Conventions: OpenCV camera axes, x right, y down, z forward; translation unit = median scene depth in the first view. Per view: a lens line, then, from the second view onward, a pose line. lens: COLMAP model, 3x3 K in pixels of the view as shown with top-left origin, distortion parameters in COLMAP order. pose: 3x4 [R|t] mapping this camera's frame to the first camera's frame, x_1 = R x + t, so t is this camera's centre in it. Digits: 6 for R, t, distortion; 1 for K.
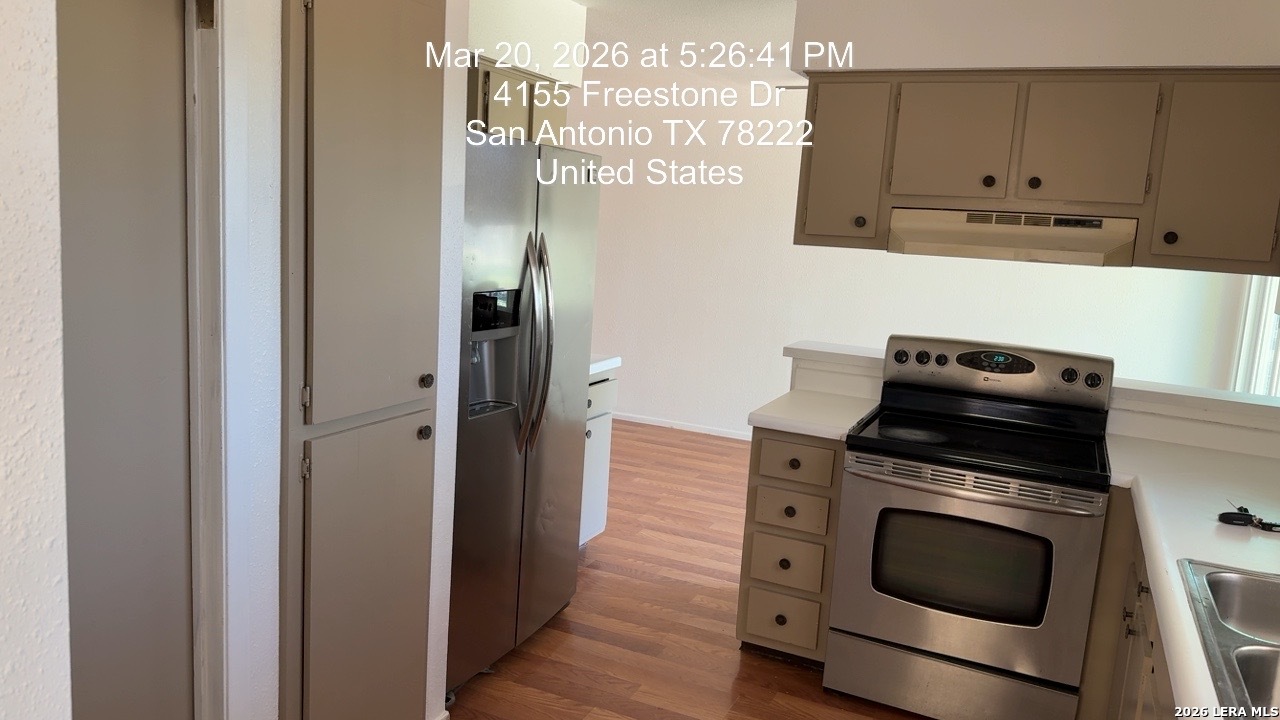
lens RADIAL K [[947.3, 0, 633.8], [0, 947.3, 360.9], [0, 0, 1]] dist [0.059357, -0.076820]
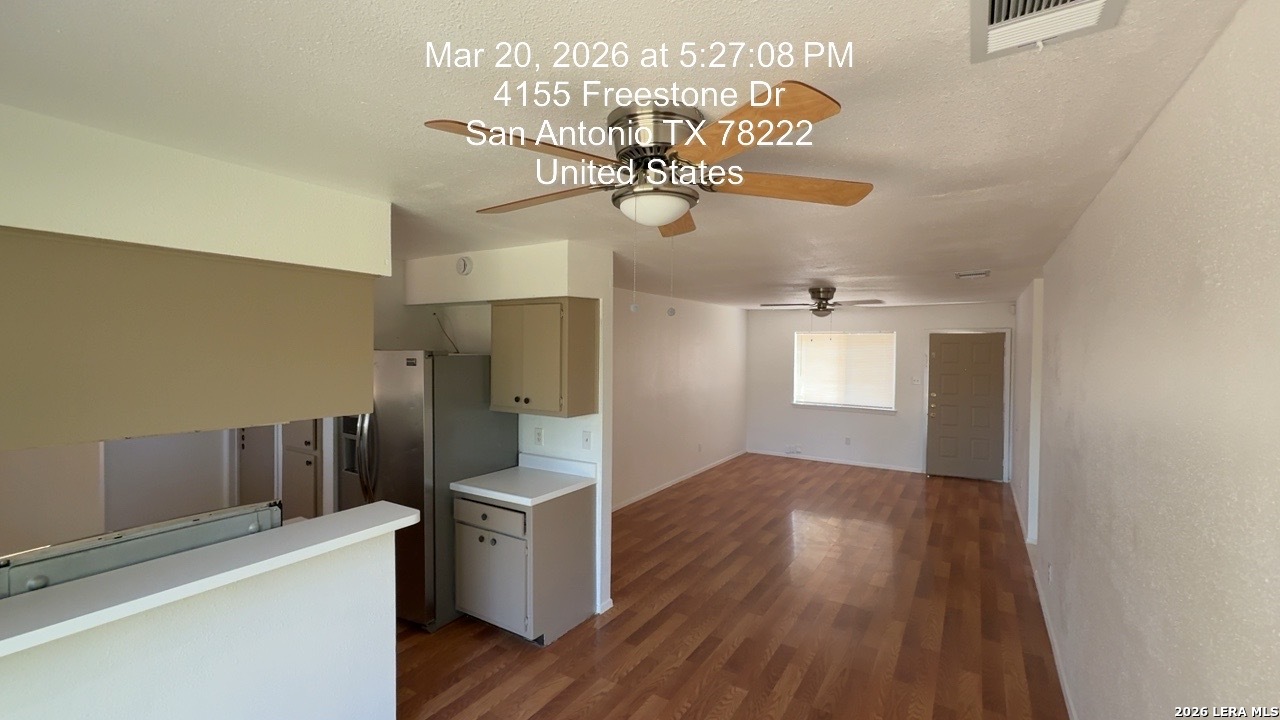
lens RADIAL K [[536.6, 0, 639.2], [0, 536.6, 355.0], [0, 0, 1]] dist [-0.007490, 0.002169]
pose [[-0.136146, -0.048912, -0.989481, 0.876769], [-0.164181, 0.986083, -0.026154, -0.256284], [0.976990, 0.158893, -0.142282, 1.567524]]
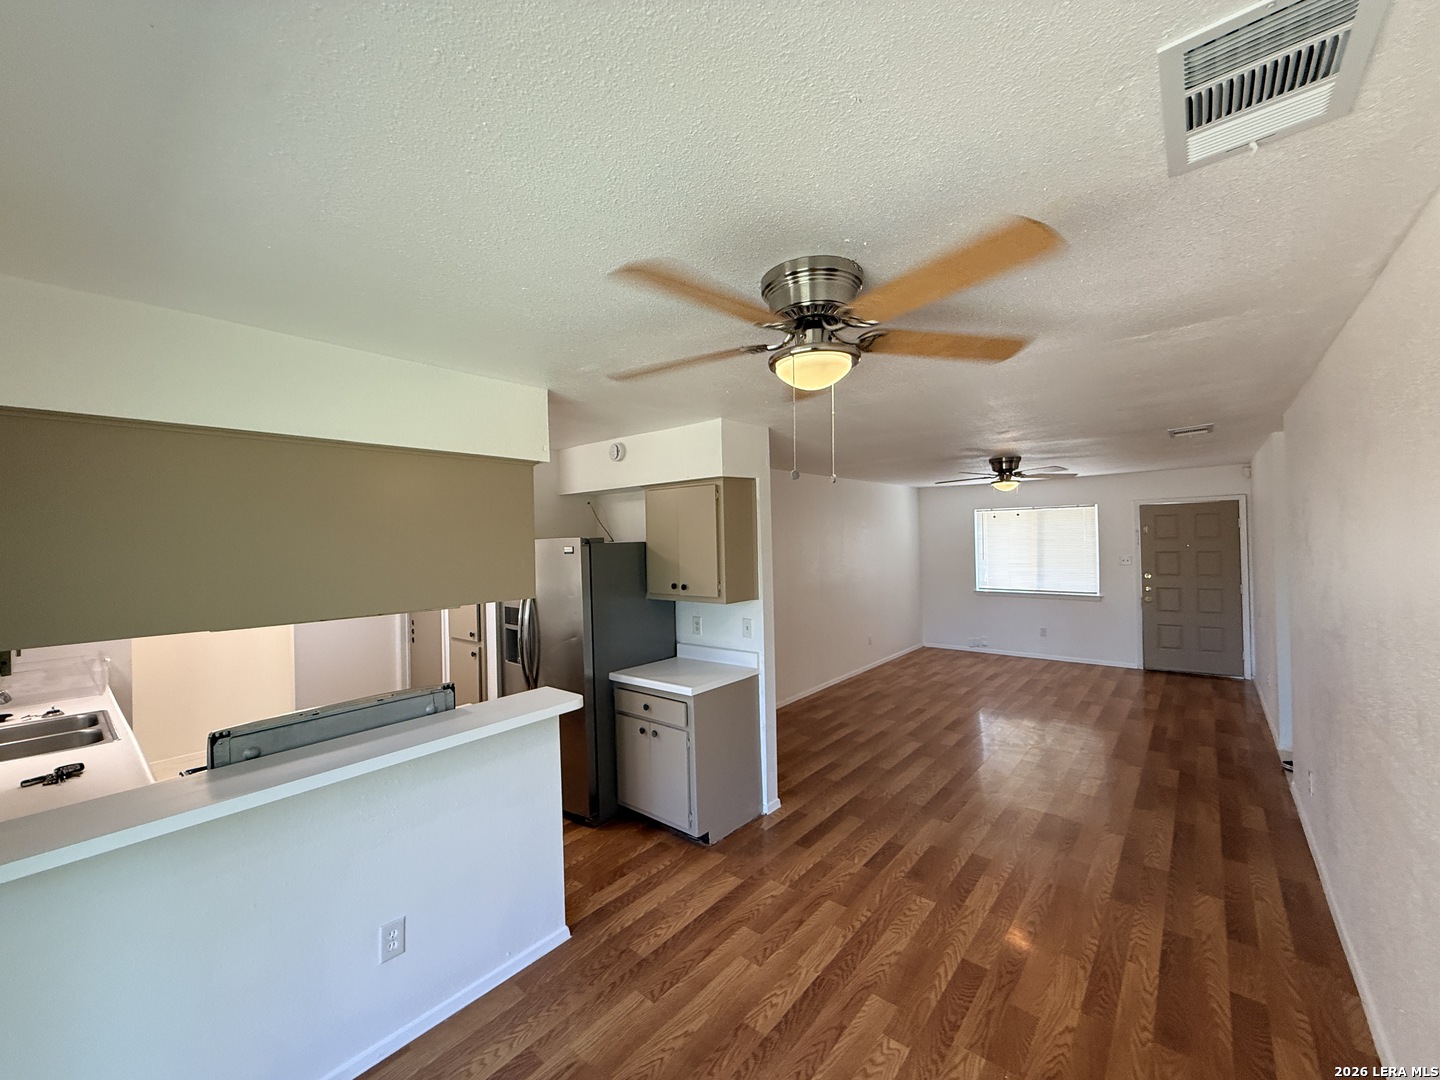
lens RADIAL K [[574.8, 0, 715.3], [0, 574.8, 534.9], [0, 0, 1]] dist [-0.005392, 0.001085]
pose [[-0.278037, -0.061812, -0.958580, 0.891068], [-0.135762, 0.990439, -0.024488, -0.238697], [0.950928, 0.123330, -0.283770, 1.568687]]
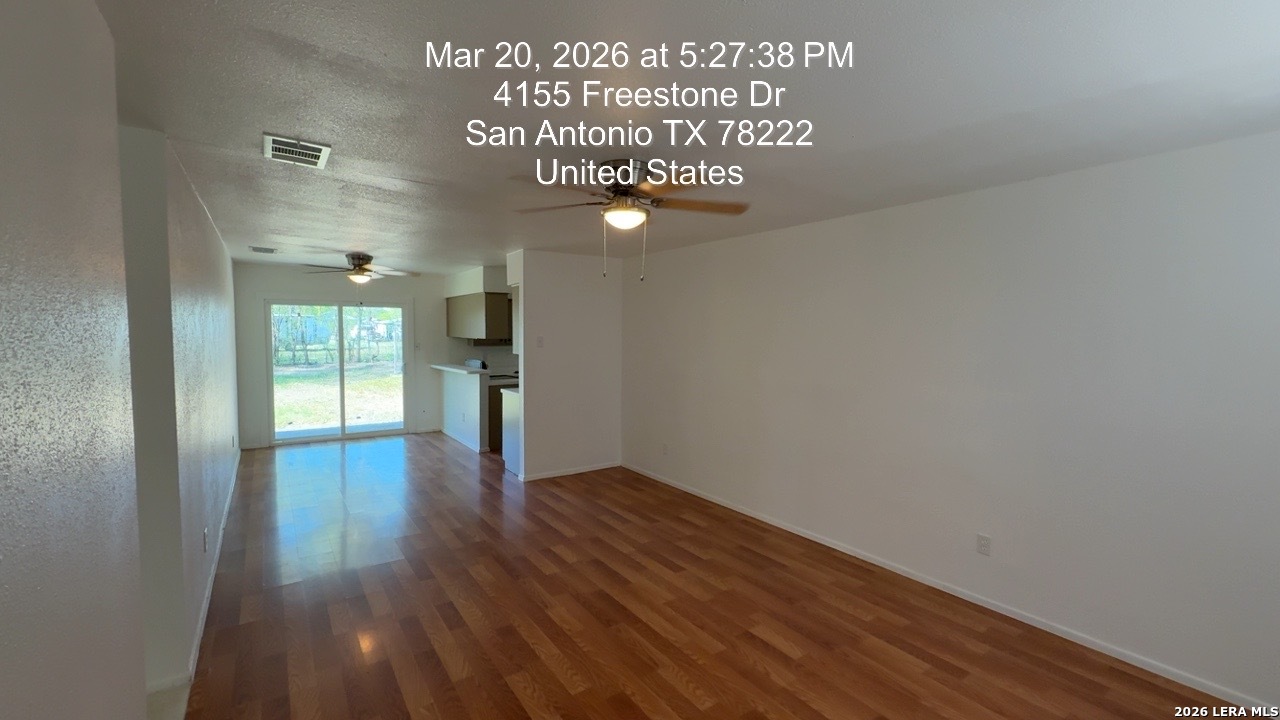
lens RADIAL K [[536.6, 0, 642.9], [0, 536.6, 355.3], [0, 0, 1]] dist [-0.007490, 0.002169]
pose [[-0.862641, -0.097119, 0.496405, -1.409794], [0.012380, 0.977046, 0.212668, -0.515445], [-0.505665, 0.189602, -0.841638, 2.618157]]
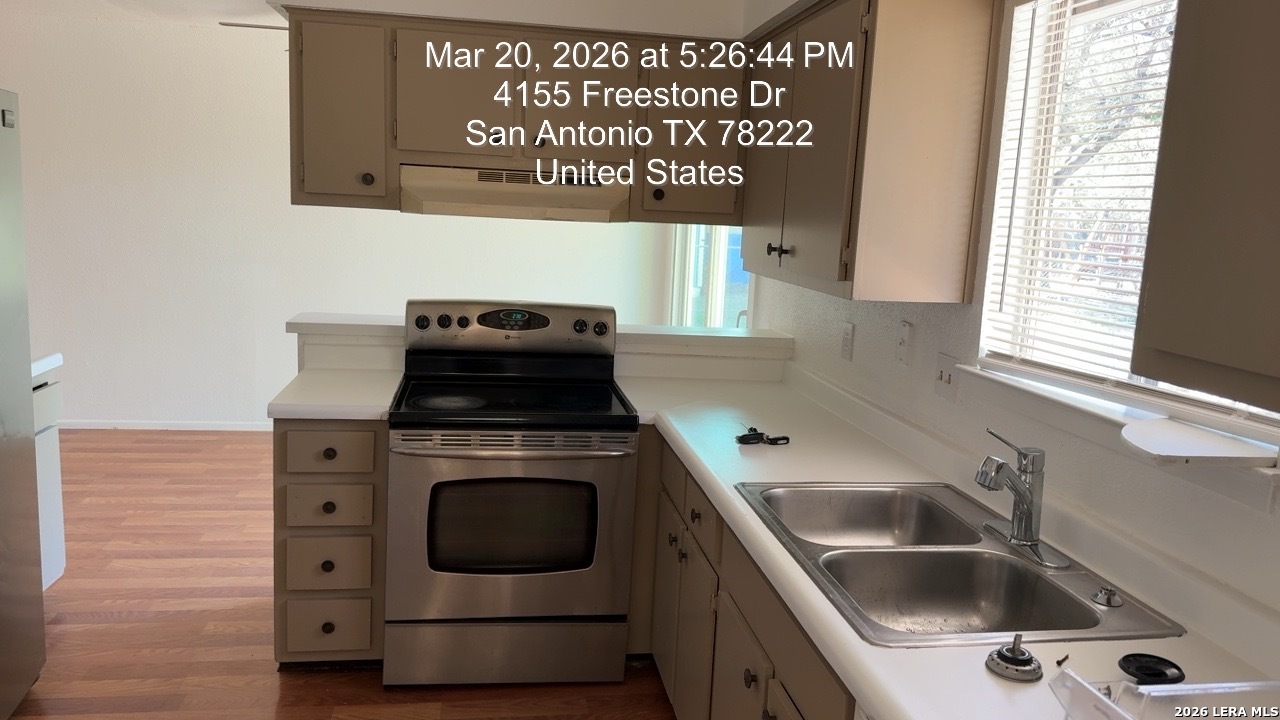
lens RADIAL K [[947.3, 0, 645.1], [0, 947.3, 359.1], [0, 0, 1]] dist [0.059357, -0.076820]
pose [[0.826438, -0.110634, 0.552050, -0.068465], [0.088115, 0.993837, 0.067259, -0.013075], [-0.556089, -0.006941, 0.831094, 0.089424]]
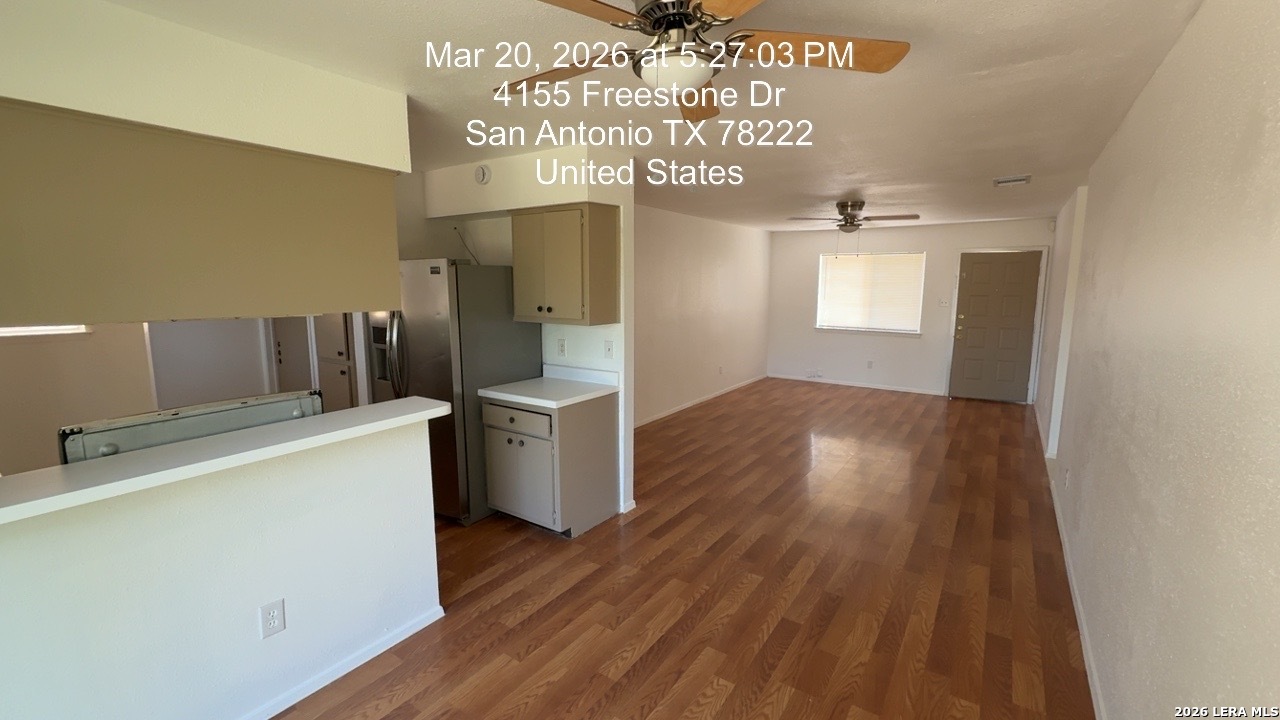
lens RADIAL K [[536.6, 0, 639.1], [0, 536.6, 356.1], [0, 0, 1]] dist [-0.007490, 0.002169]
pose [[-0.175332, 0.073811, -0.981739, 0.881747], [-0.159768, 0.981834, 0.102352, -0.206373], [0.971459, 0.174796, -0.160354, 1.576139]]
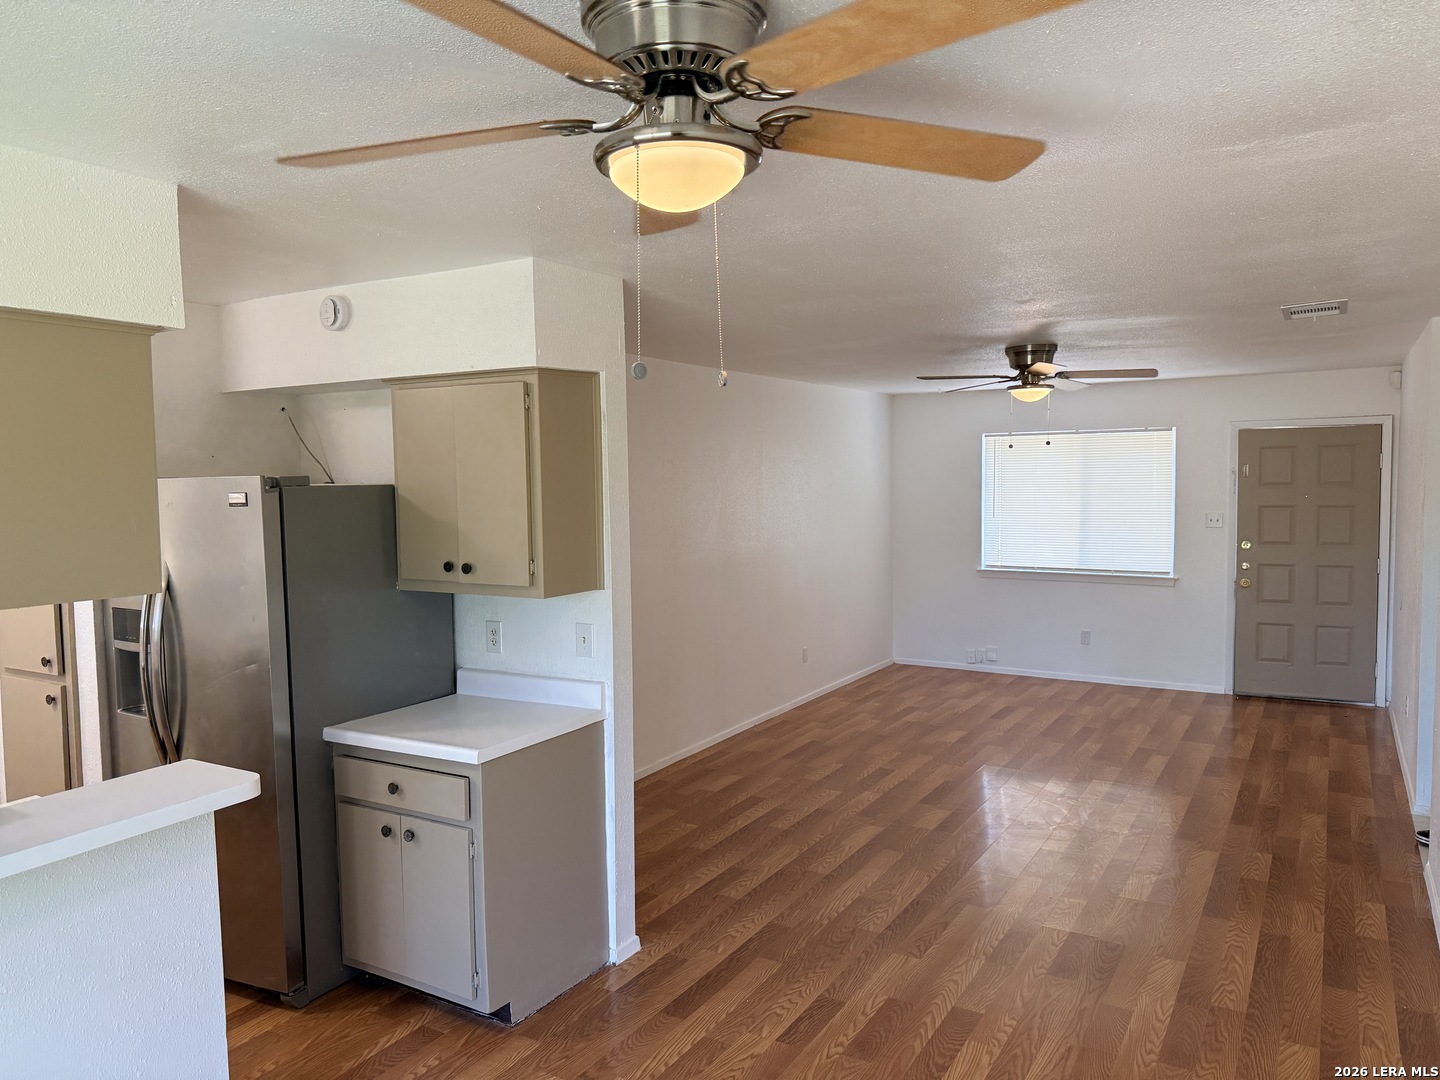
lens RADIAL K [[1018.4, 0, 710.6], [0, 1018.4, 537.7], [0, 0, 1]] dist [0.041965, -0.058795]
pose [[-0.121802, 0.000951, -0.992554, 0.876636], [-0.140249, 0.989950, 0.018159, -0.245320], [0.982596, 0.141417, -0.120444, 1.587254]]
